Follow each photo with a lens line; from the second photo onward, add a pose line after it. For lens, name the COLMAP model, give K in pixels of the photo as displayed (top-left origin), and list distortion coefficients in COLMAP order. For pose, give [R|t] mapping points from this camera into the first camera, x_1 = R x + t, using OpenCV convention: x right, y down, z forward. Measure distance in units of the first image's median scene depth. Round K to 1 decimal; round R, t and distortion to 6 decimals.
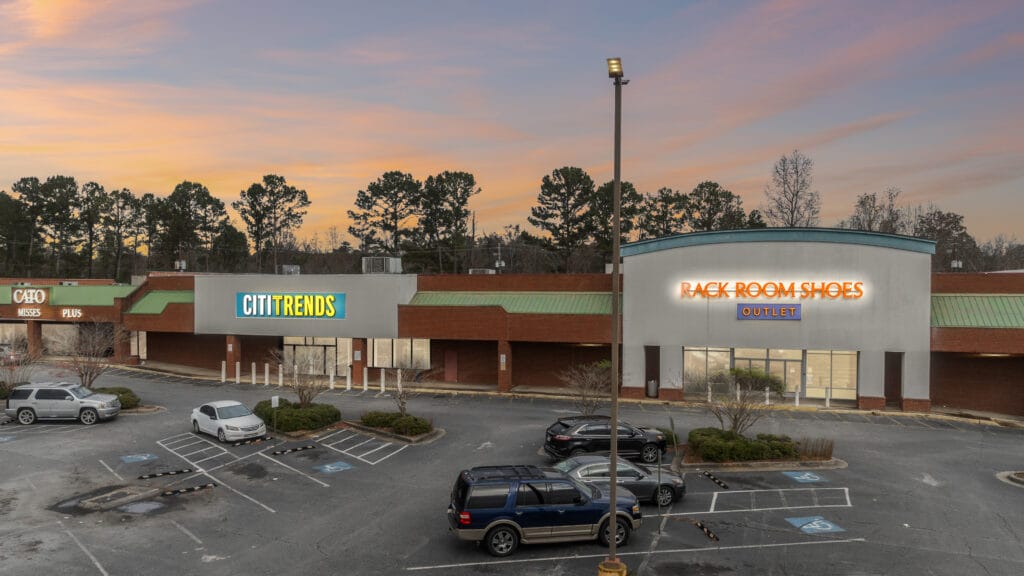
lens RADIAL K [[744.8, 0, 512.0], [0, 744.8, 288.0], [0, 0, 1]] dist [-0.023266, -0.004494]
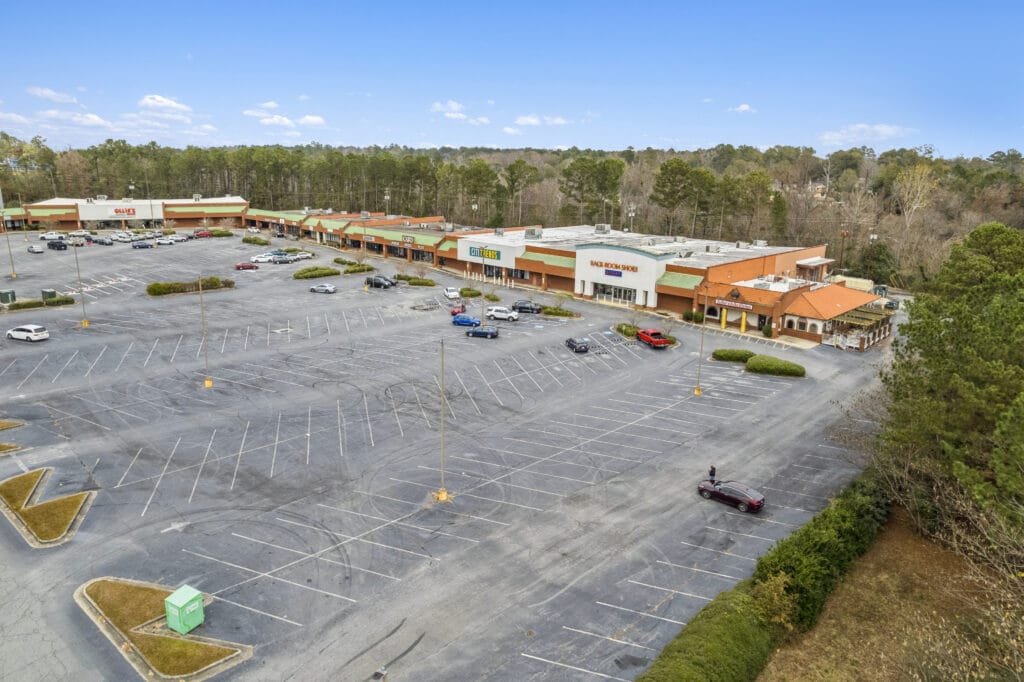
lens RADIAL K [[671.3, 0, 505.2], [0, 671.3, 321.2], [0, 0, 1]] dist [-0.068720, 0.064361]
pose [[0.901546, 0.112375, -0.417836, 0.898637], [-0.015263, 0.973344, 0.228844, -0.320517], [0.432414, -0.199936, 0.879229, -1.319072]]
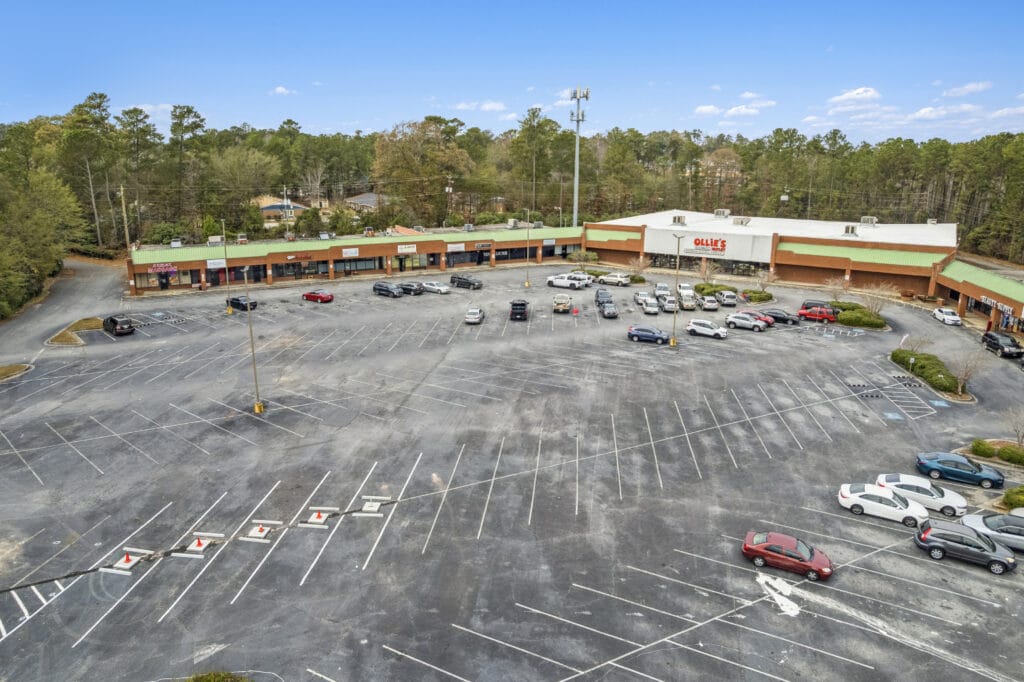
lens RADIAL K [[671.3, 0, 505.2], [0, 671.3, 321.2], [0, 0, 1]] dist [-0.068720, 0.064361]
pose [[0.106642, 0.234671, -0.966208, -0.652808], [-0.002888, 0.971818, 0.235715, -0.300310], [0.994293, -0.022347, 0.104314, 0.322154]]
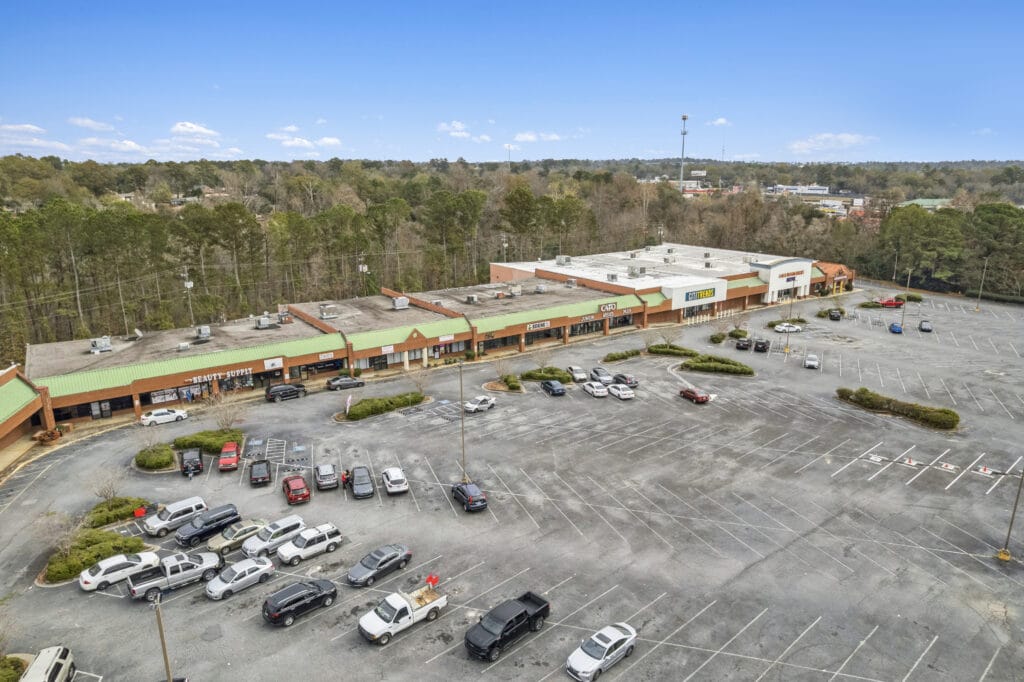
lens RADIAL K [[671.3, 0, 505.2], [0, 671.3, 321.2], [0, 0, 1]] dist [-0.068720, 0.064361]
pose [[0.586651, -0.188495, 0.787598, -2.852842], [0.008422, 0.973903, 0.226810, -0.477544], [-0.809796, -0.126426, 0.572928, 0.116313]]
